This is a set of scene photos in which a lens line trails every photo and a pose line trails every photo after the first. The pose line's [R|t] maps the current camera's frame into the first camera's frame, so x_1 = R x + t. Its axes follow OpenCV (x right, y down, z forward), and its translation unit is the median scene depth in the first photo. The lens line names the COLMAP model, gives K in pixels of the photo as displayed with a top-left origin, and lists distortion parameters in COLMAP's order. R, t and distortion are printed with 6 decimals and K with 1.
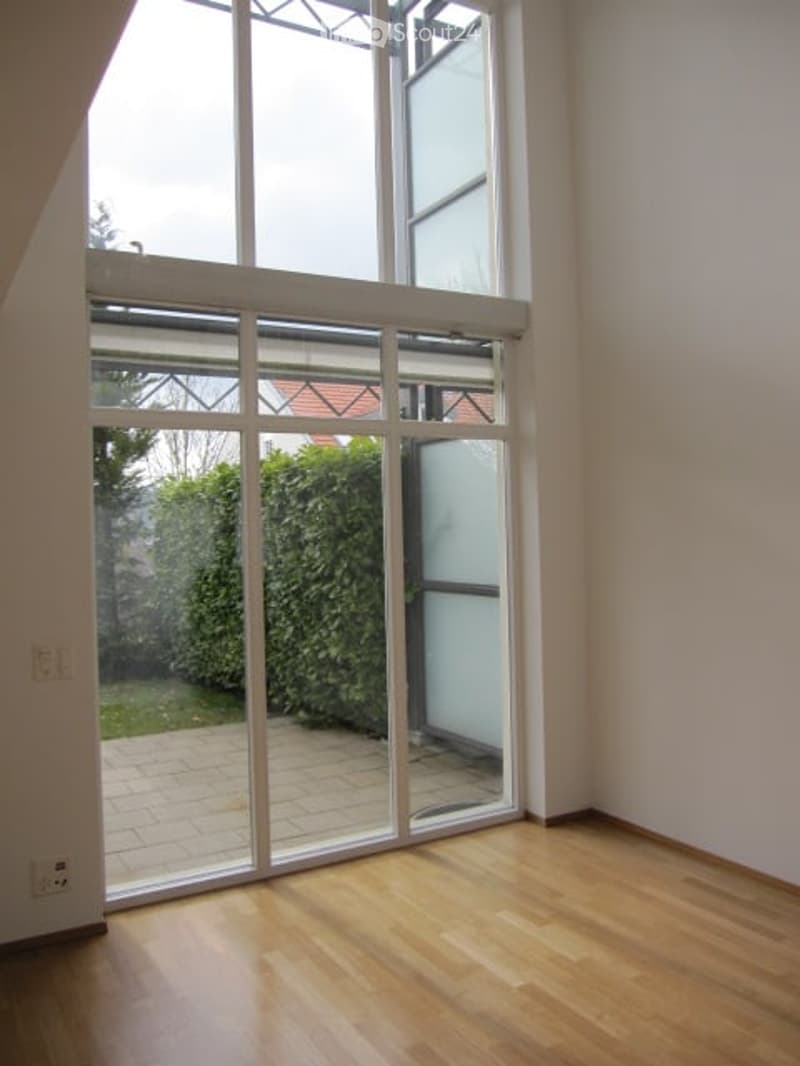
lens RADIAL K [[867.6, 0, 400.0], [0, 867.6, 533.0], [0, 0, 1]] dist [-0.143238, 0.001623]
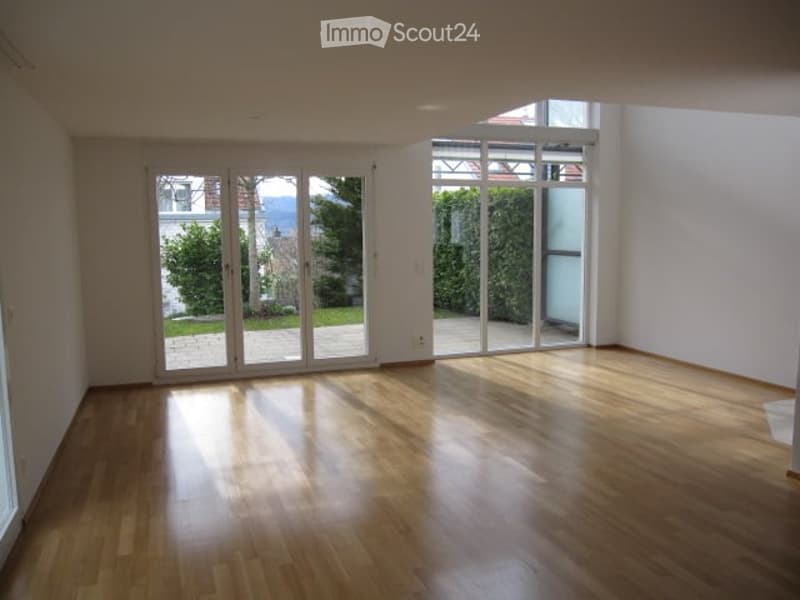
lens RADIAL K [[651.1, 0, 400.0], [0, 651.1, 300.0], [0, 0, 1]] dist [-0.143238, 0.001623]
pose [[0.983438, 0.038407, -0.177127, -0.044071], [-0.019473, 0.994023, 0.107416, 0.013367], [0.180194, -0.102188, 0.978309, -0.646817]]
